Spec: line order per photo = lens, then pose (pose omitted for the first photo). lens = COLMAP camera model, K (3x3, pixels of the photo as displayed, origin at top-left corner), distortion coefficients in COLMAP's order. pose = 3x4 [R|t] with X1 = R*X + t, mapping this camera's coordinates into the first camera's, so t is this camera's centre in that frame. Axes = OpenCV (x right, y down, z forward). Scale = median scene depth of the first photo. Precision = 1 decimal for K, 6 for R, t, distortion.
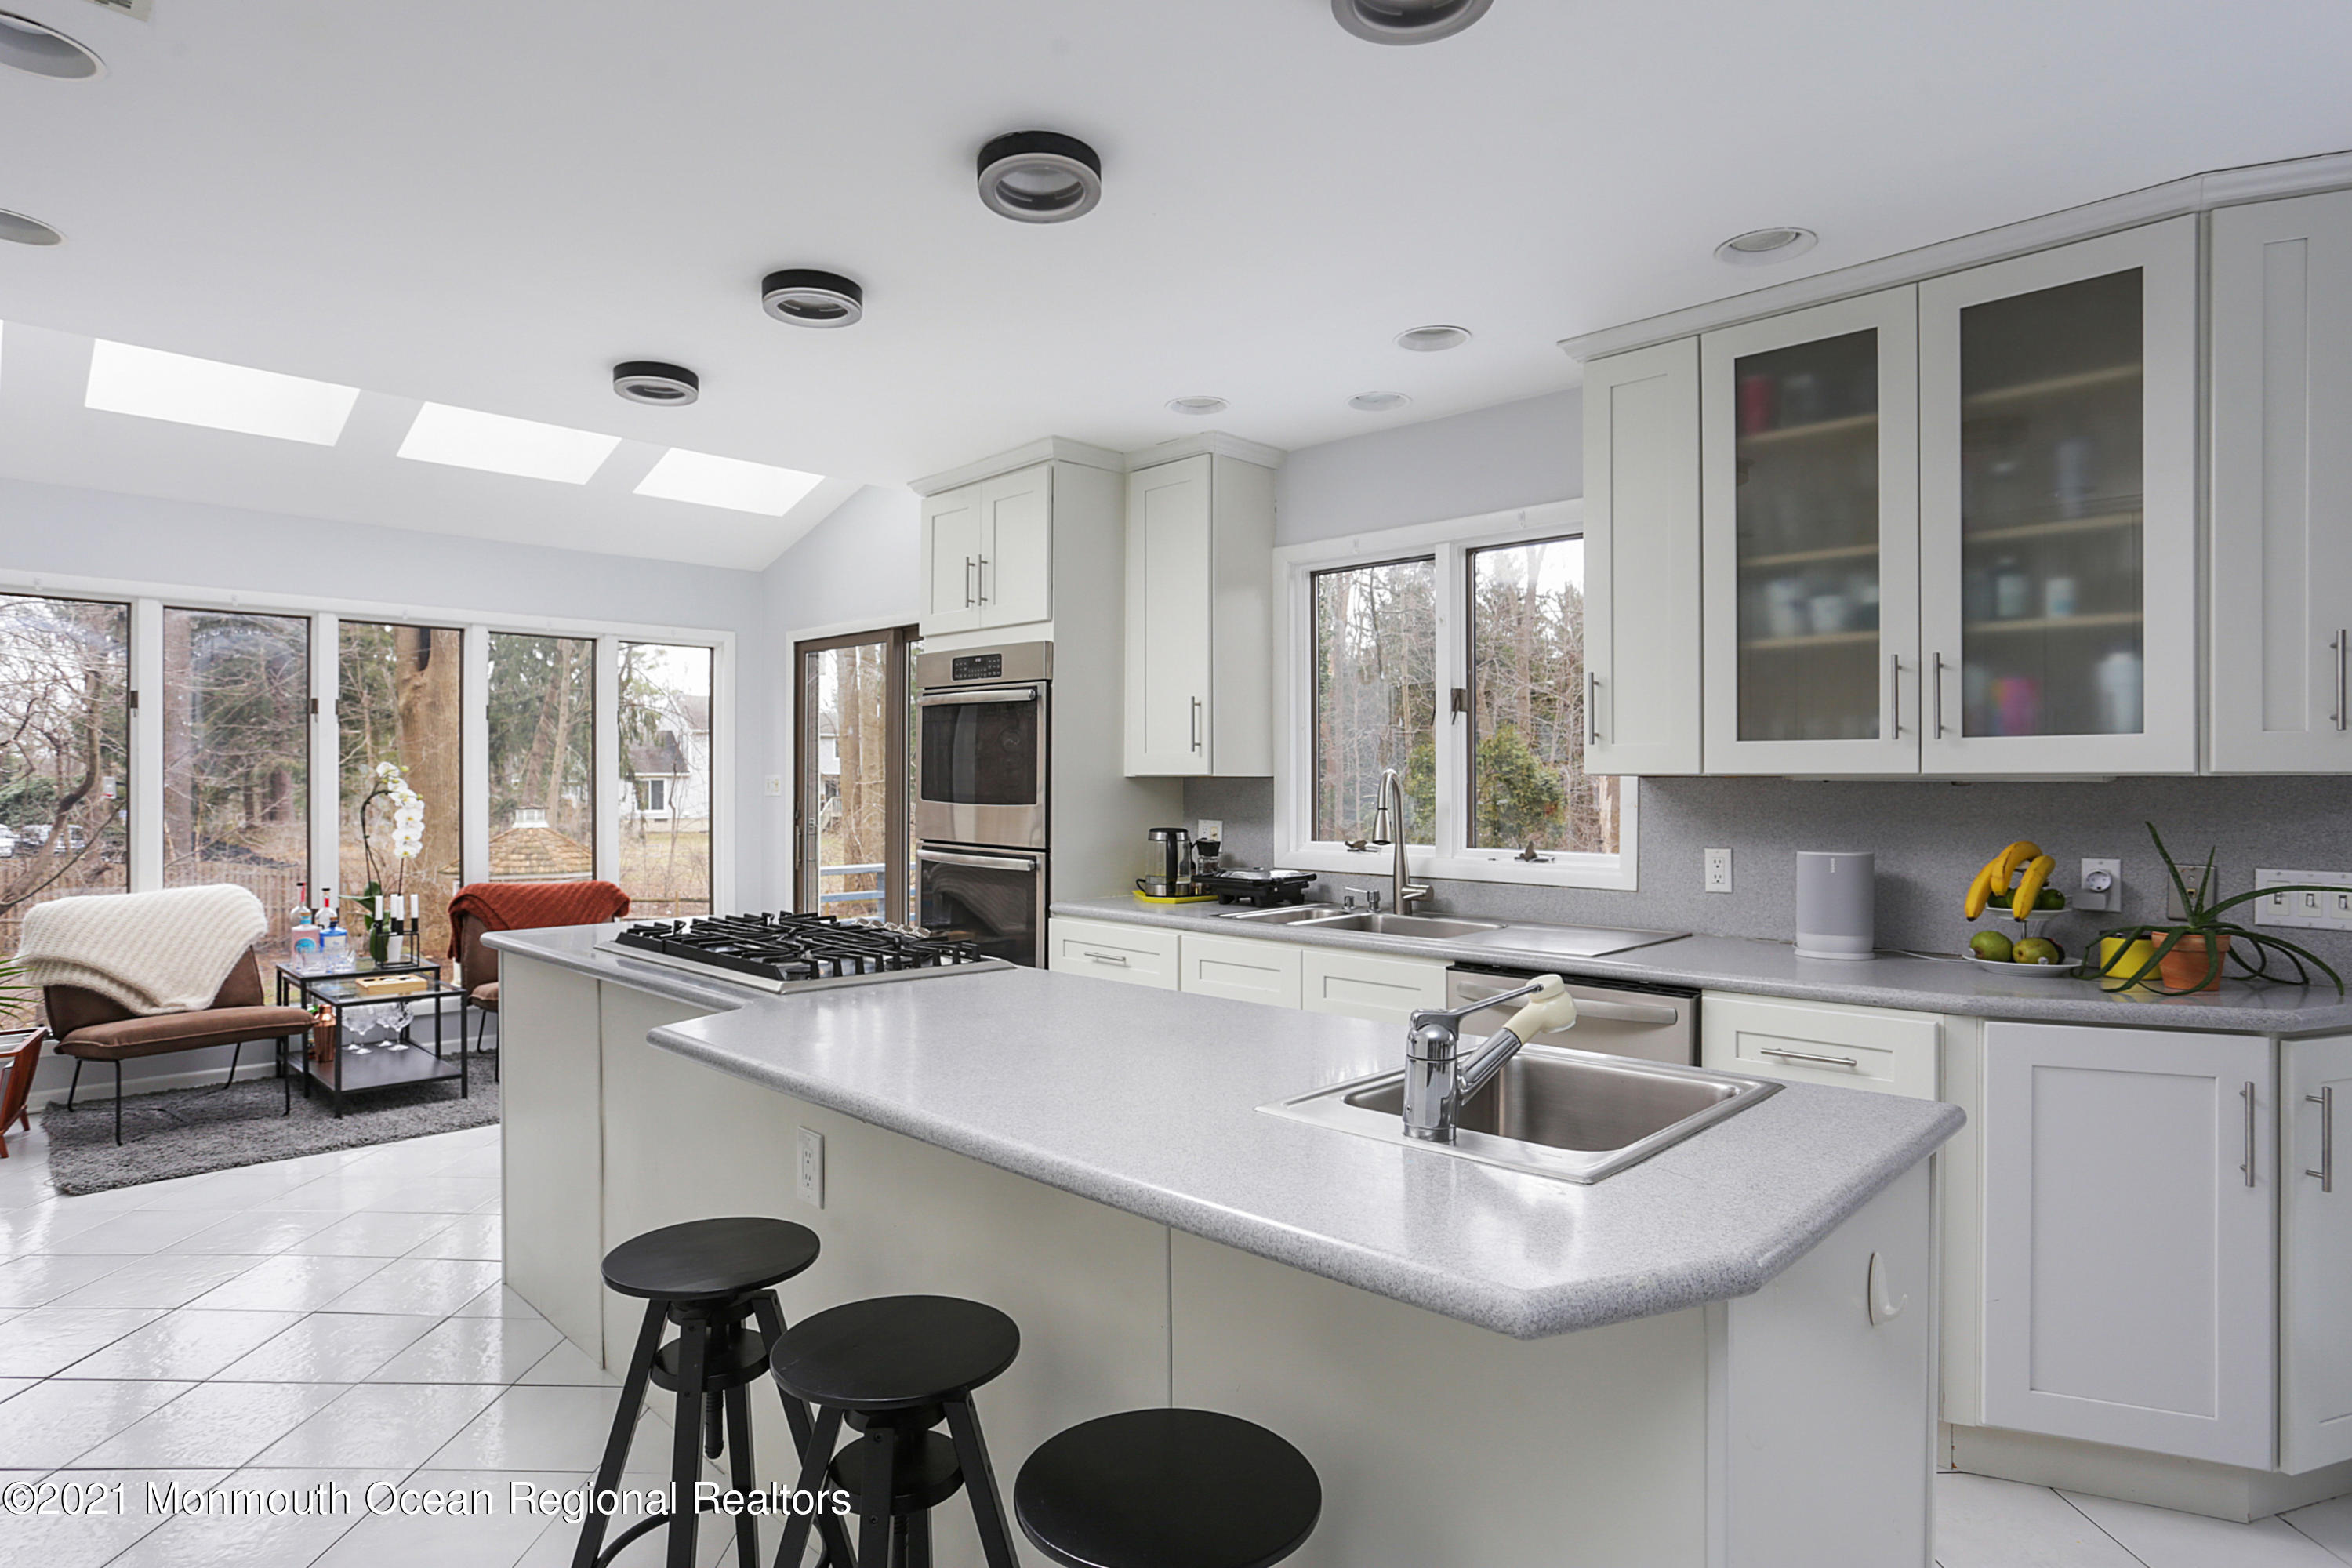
lens RADIAL K [[1273.3, 0, 1176.0], [0, 1273.3, 784.0], [0, 0, 1]] dist [-0.048072, 0.019565]
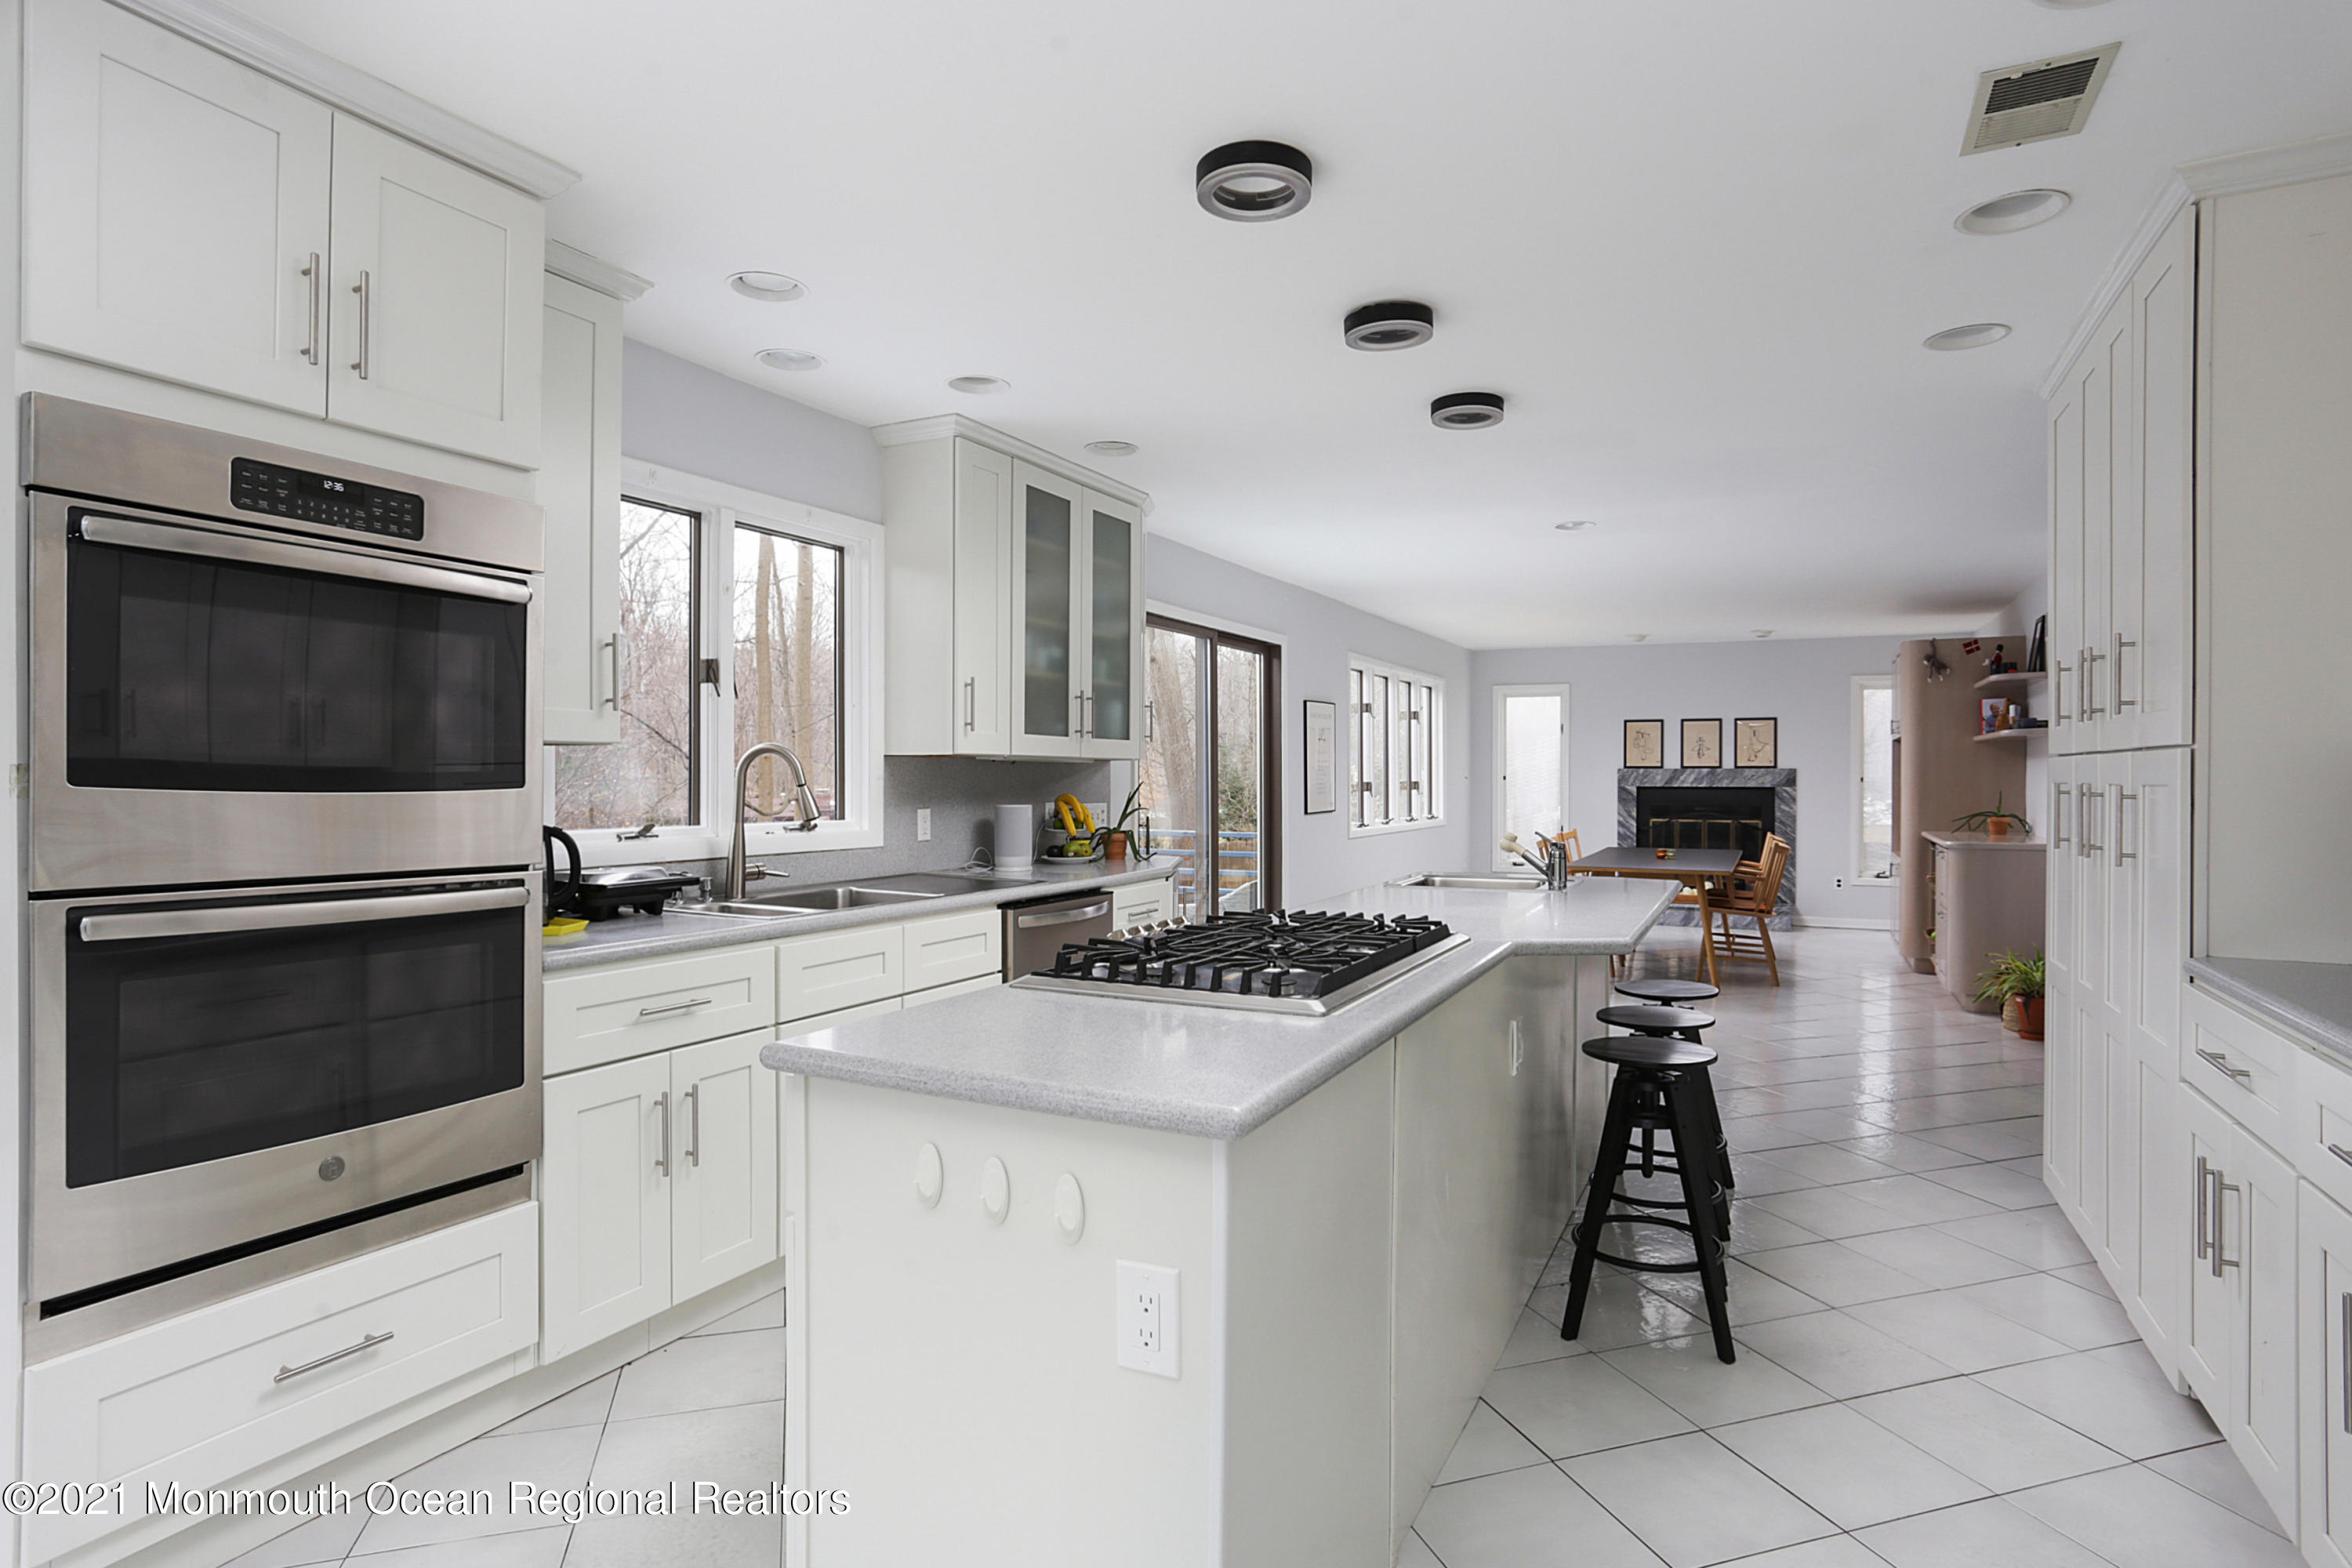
lens RADIAL K [[1277.4, 0, 1176.0], [0, 1277.4, 784.0], [0, 0, 1]] dist [-0.003629, -0.000289]
pose [[-0.321338, -0.011153, 0.946899, -0.806180], [-0.003864, 0.999938, 0.010467, 0.007133], [-0.946957, -0.000295, -0.321361, 0.984254]]
